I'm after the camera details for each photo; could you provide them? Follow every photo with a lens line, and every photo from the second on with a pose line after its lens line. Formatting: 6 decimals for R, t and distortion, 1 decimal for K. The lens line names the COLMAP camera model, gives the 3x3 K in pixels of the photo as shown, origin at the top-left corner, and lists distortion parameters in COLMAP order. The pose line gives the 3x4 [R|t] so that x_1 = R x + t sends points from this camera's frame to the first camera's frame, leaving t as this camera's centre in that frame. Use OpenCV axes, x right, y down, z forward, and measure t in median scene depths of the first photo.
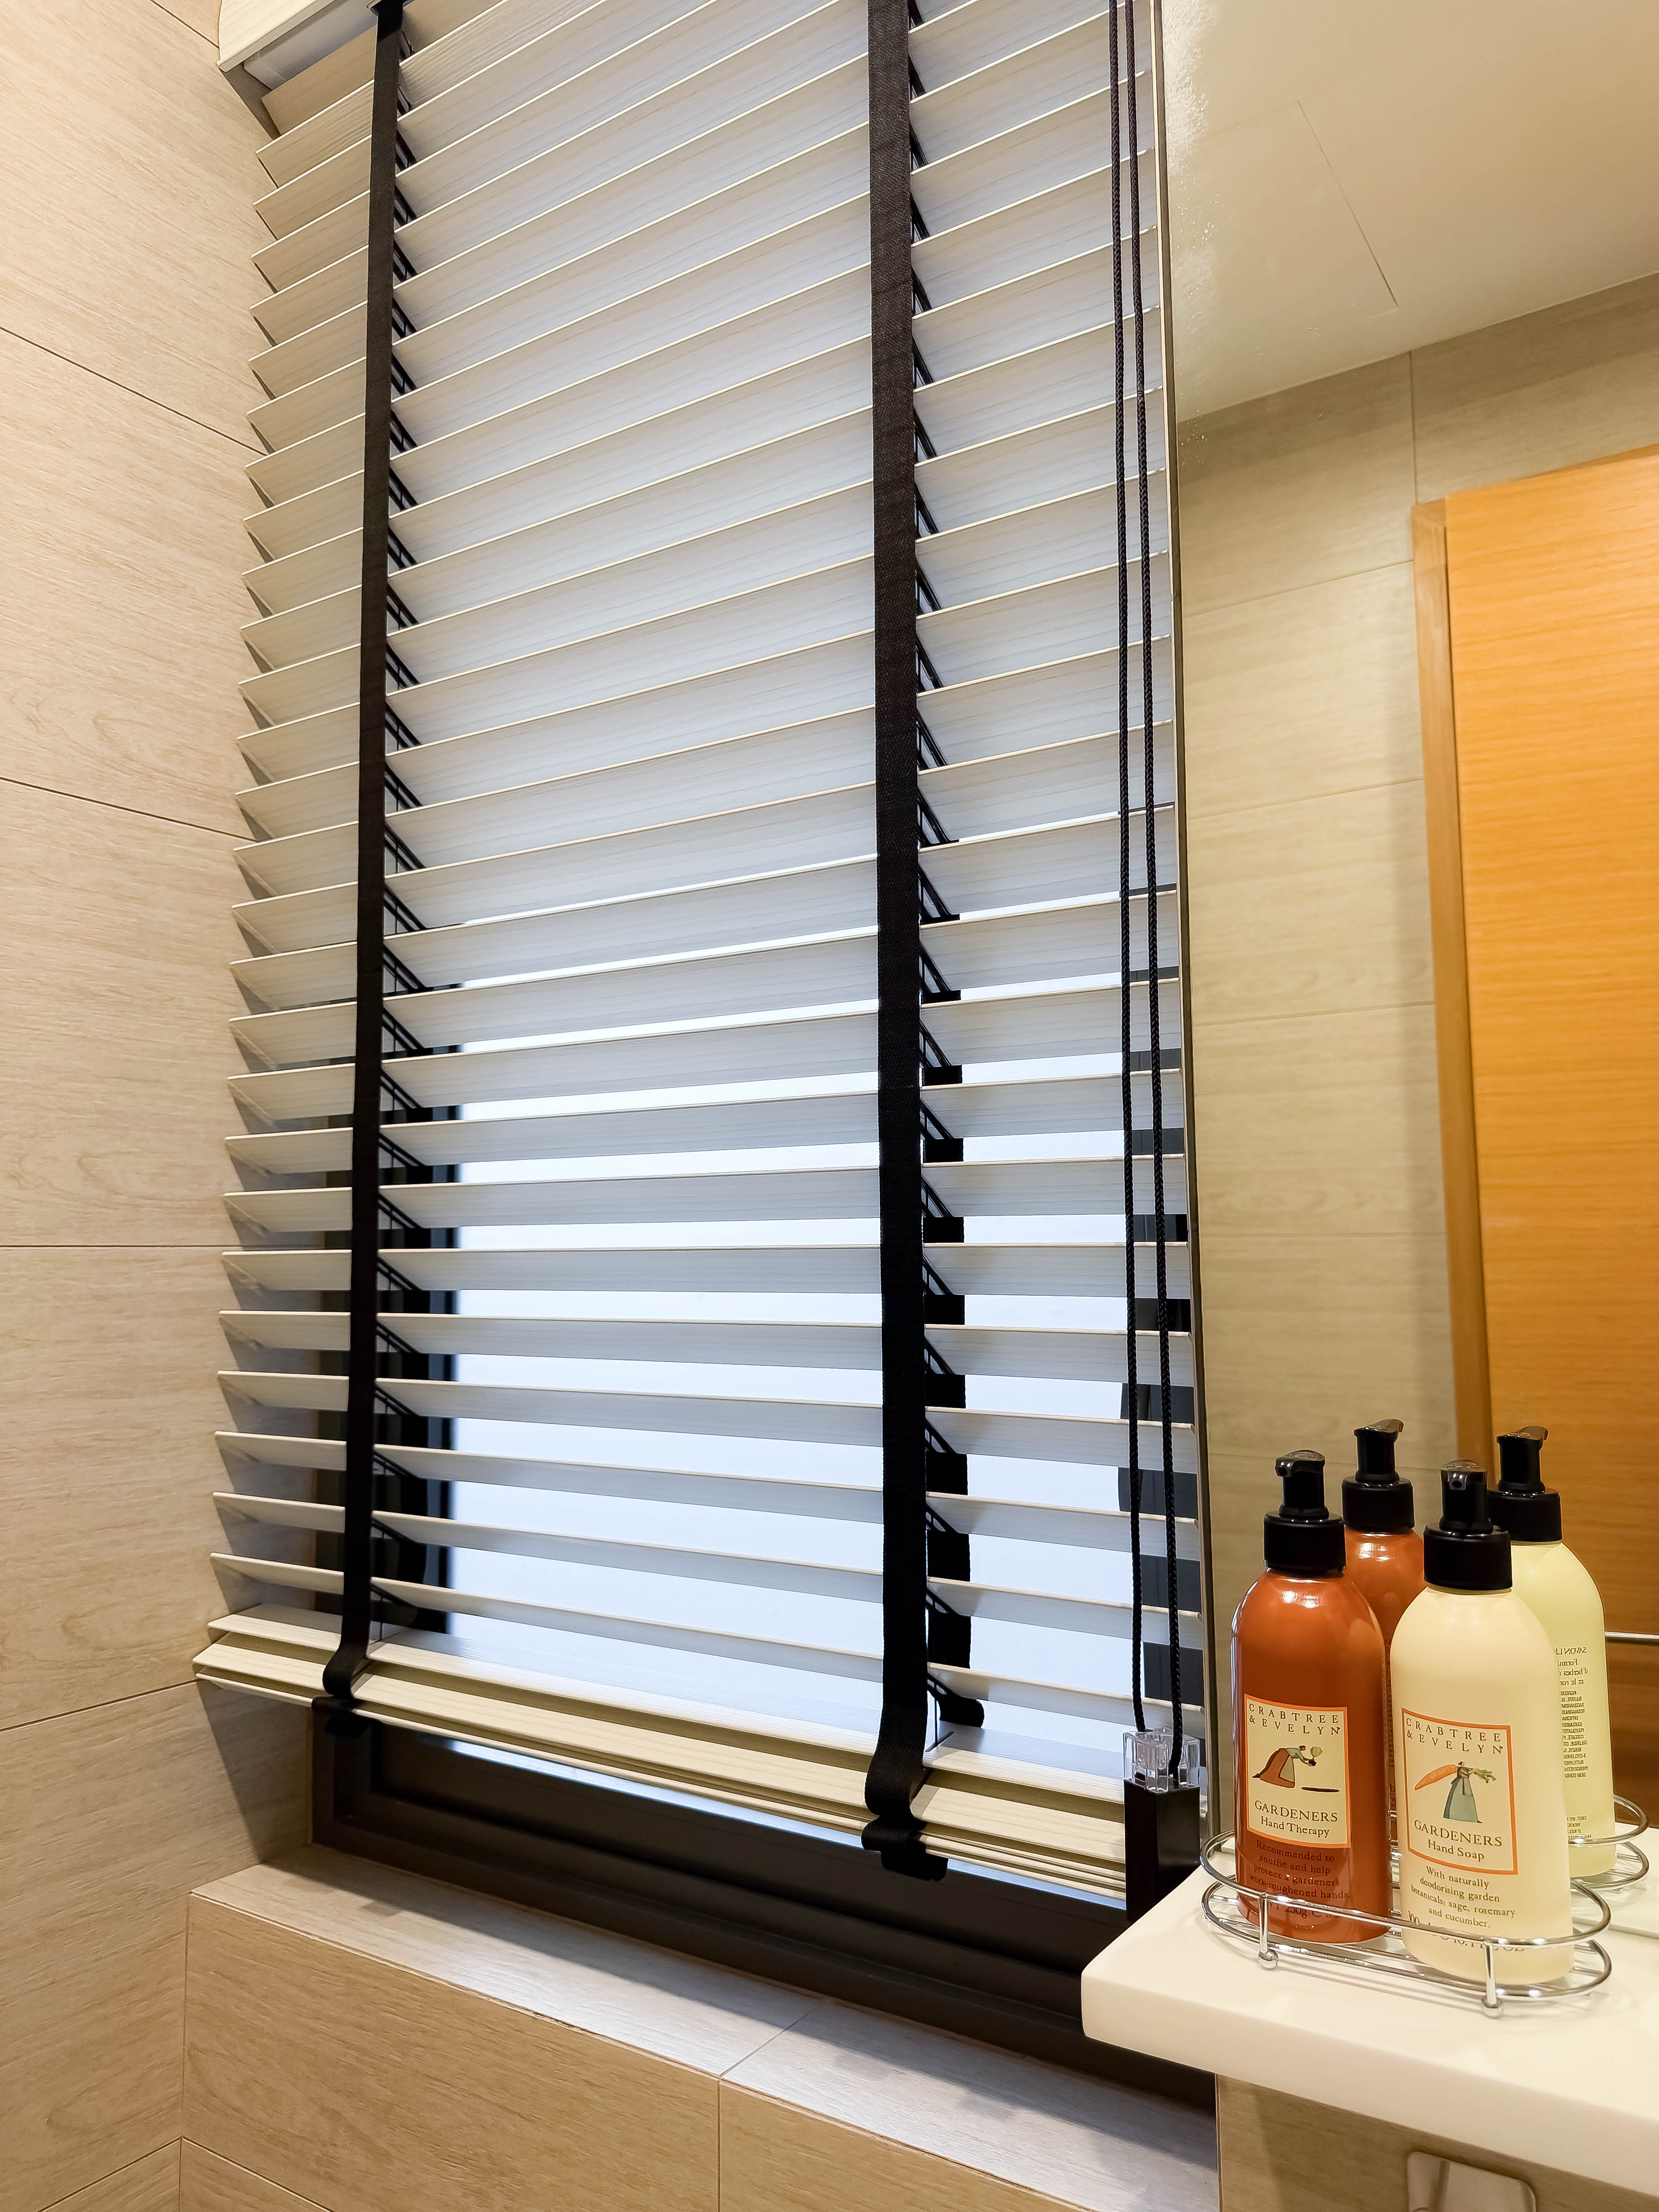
lens RADIAL K [[1547.2, 0, 829.5], [0, 1547.2, 1106.0], [0, 0, 1]] dist [-0.001107, -0.020625]
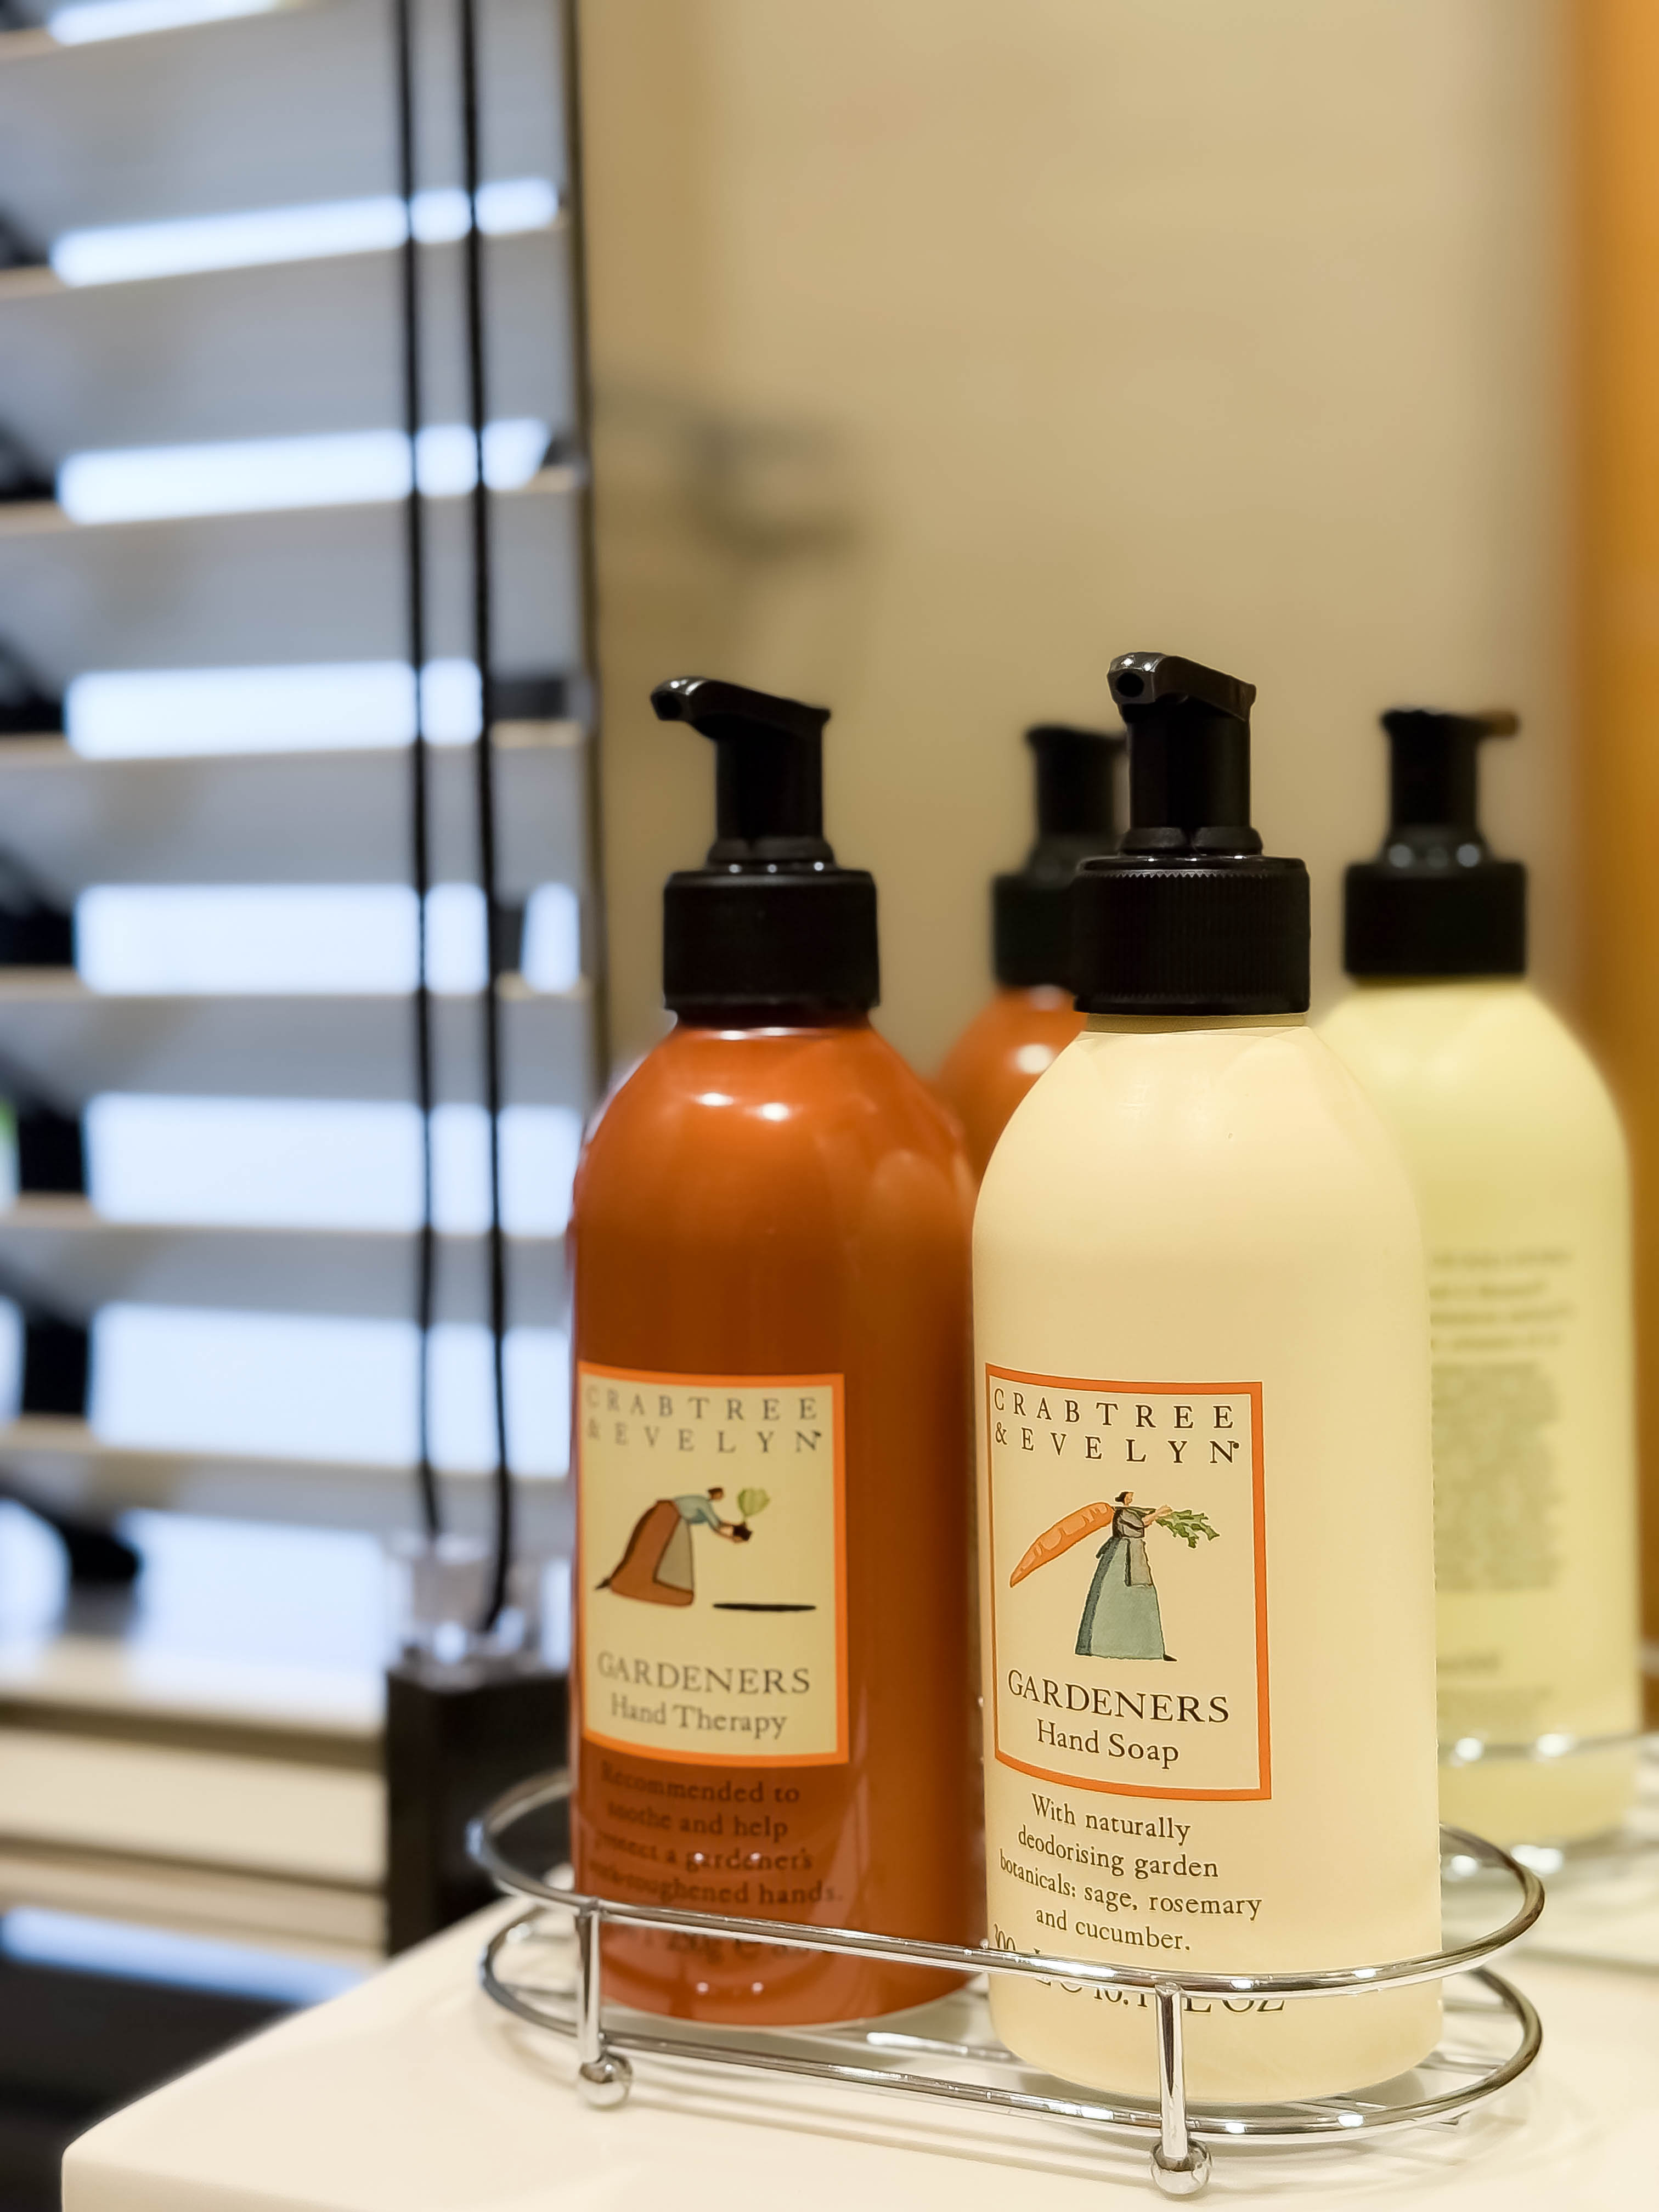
lens RADIAL K [[3193.3, 0, 829.5], [0, 3193.3, 1106.0], [0, 0, 1]] dist [0.187648, -0.490925]
pose [[0.991031, -0.019467, 0.132205, 0.130954], [-0.003743, 0.984900, 0.173085, 0.113004], [-0.133578, -0.172028, 0.975994, 0.170705]]
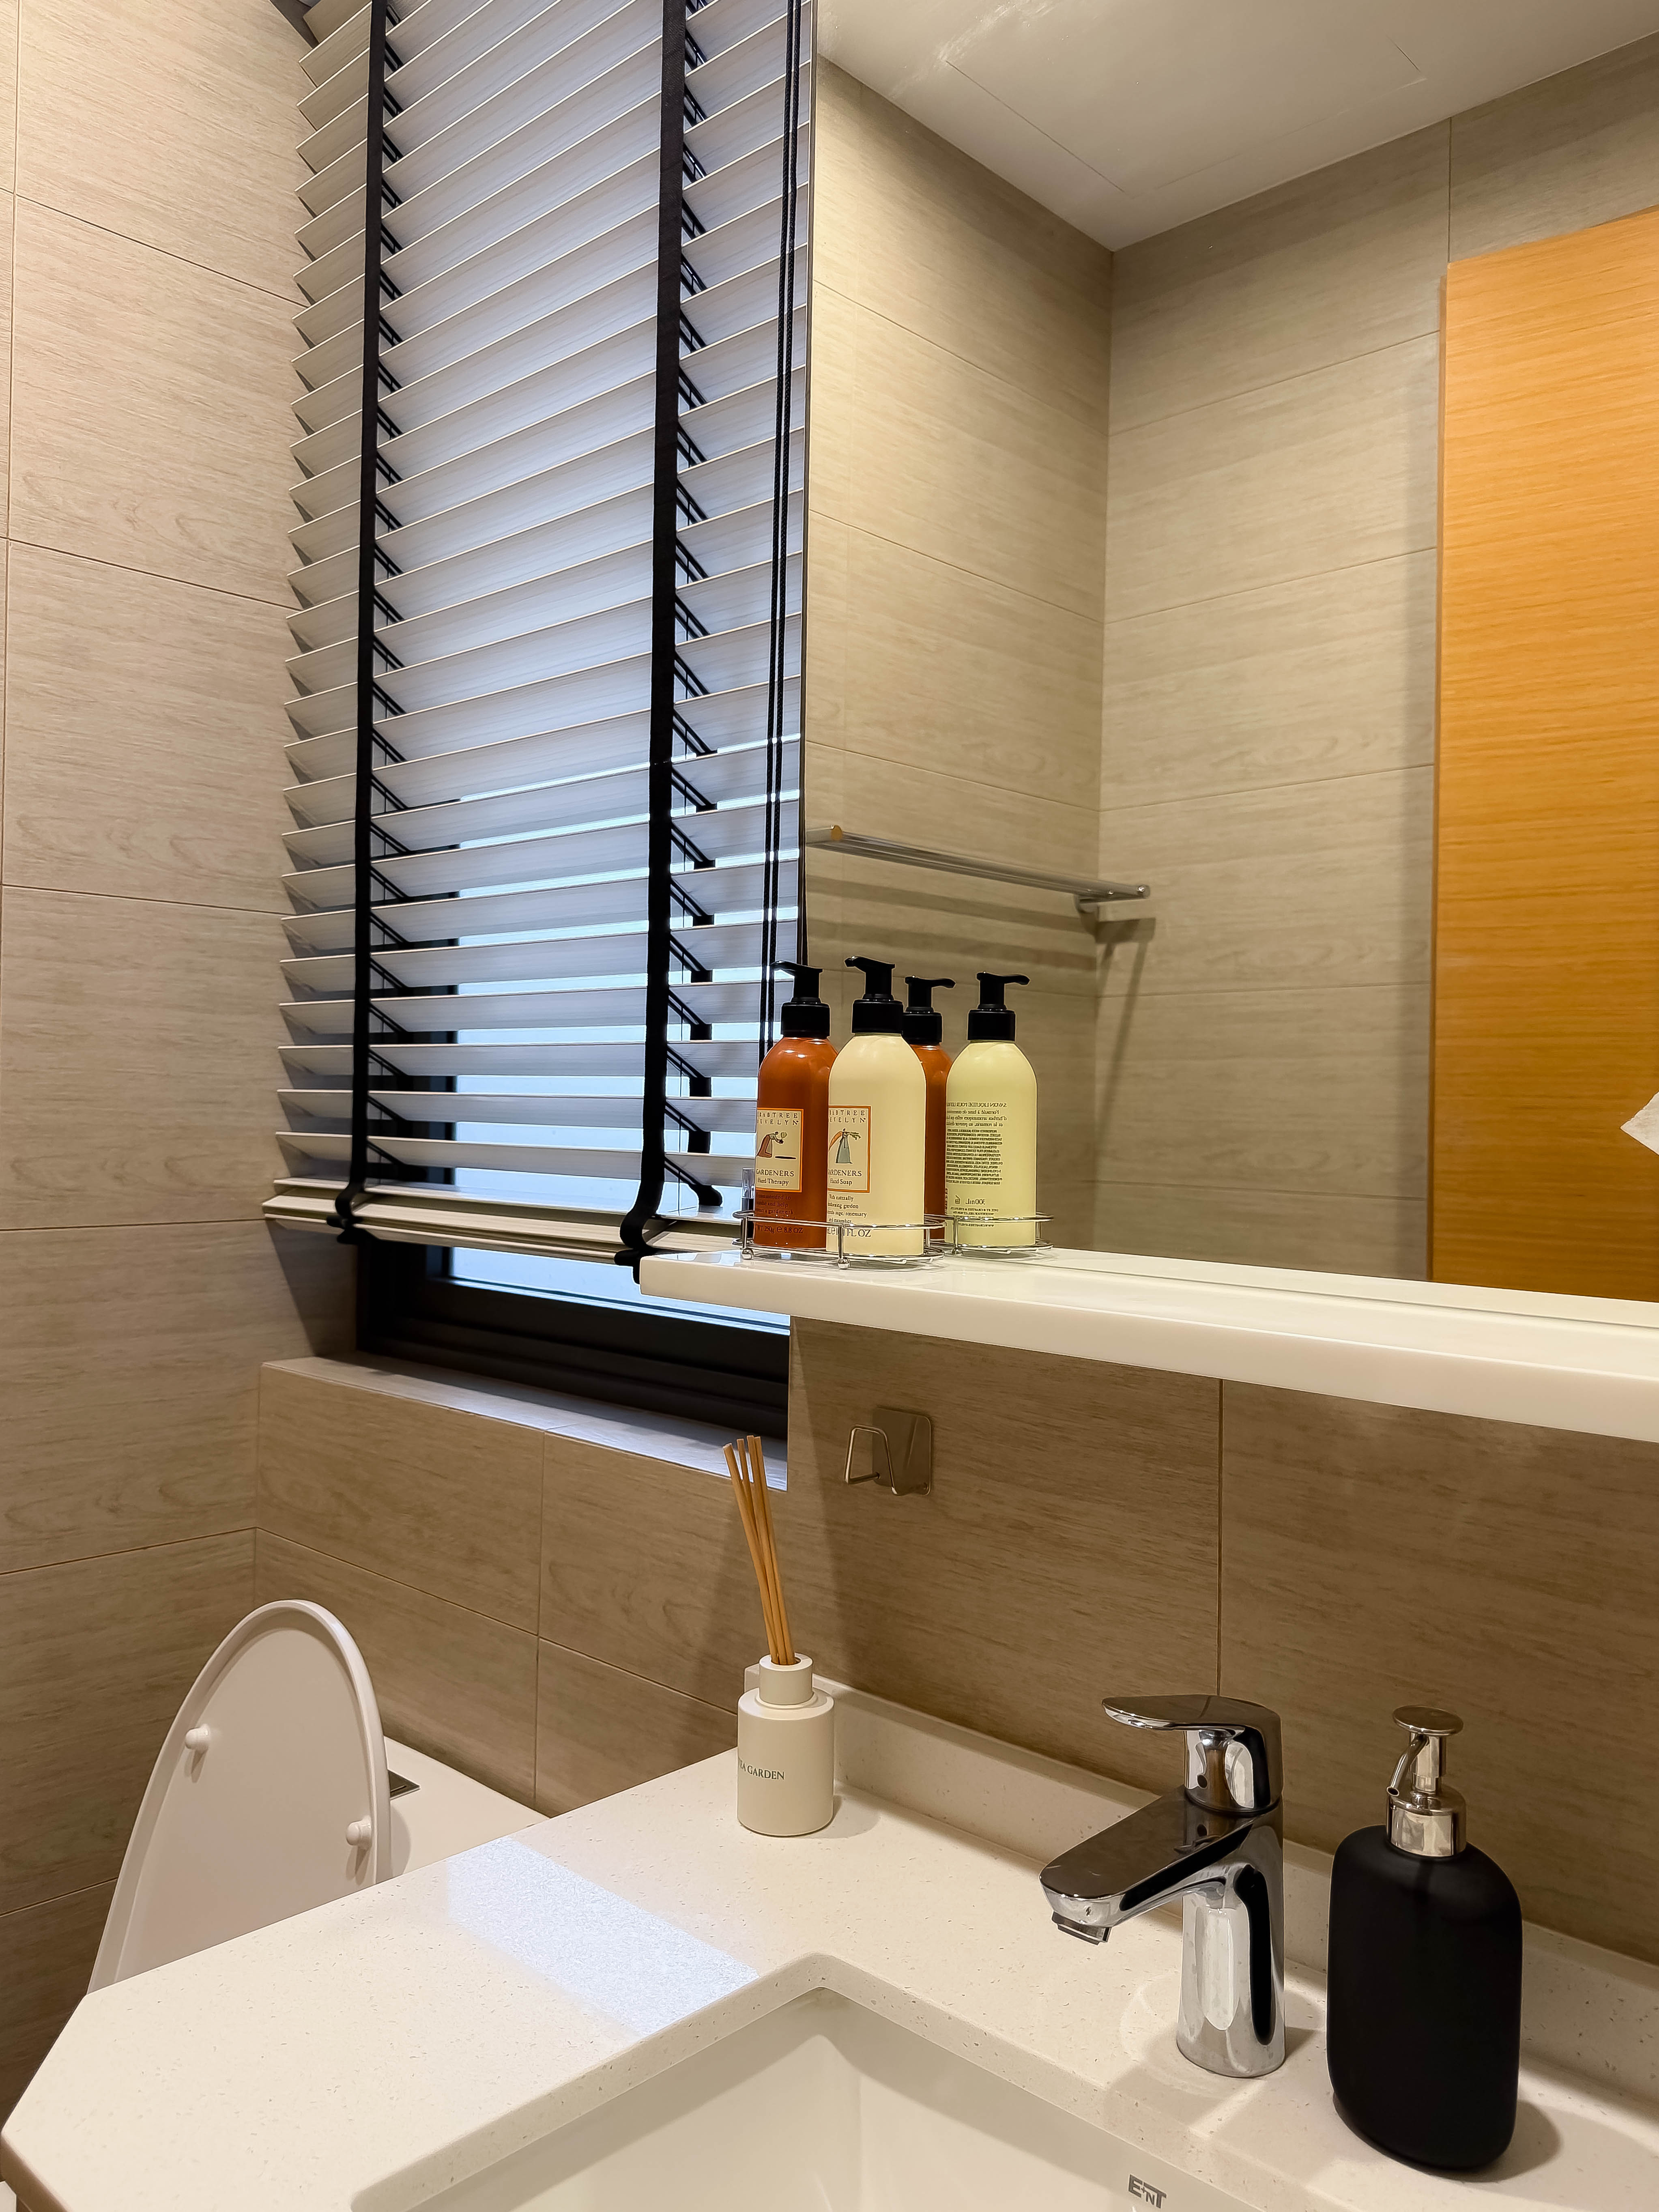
lens RADIAL K [[1613.7, 0, 829.5], [0, 1613.7, 1106.0], [0, 0, 1]] dist [0.004788, -0.030571]
pose [[0.984249, 0.026972, -0.174720, 0.359310], [-0.009817, 0.995107, 0.098314, 0.121816], [0.176517, -0.095050, 0.979697, -0.349914]]
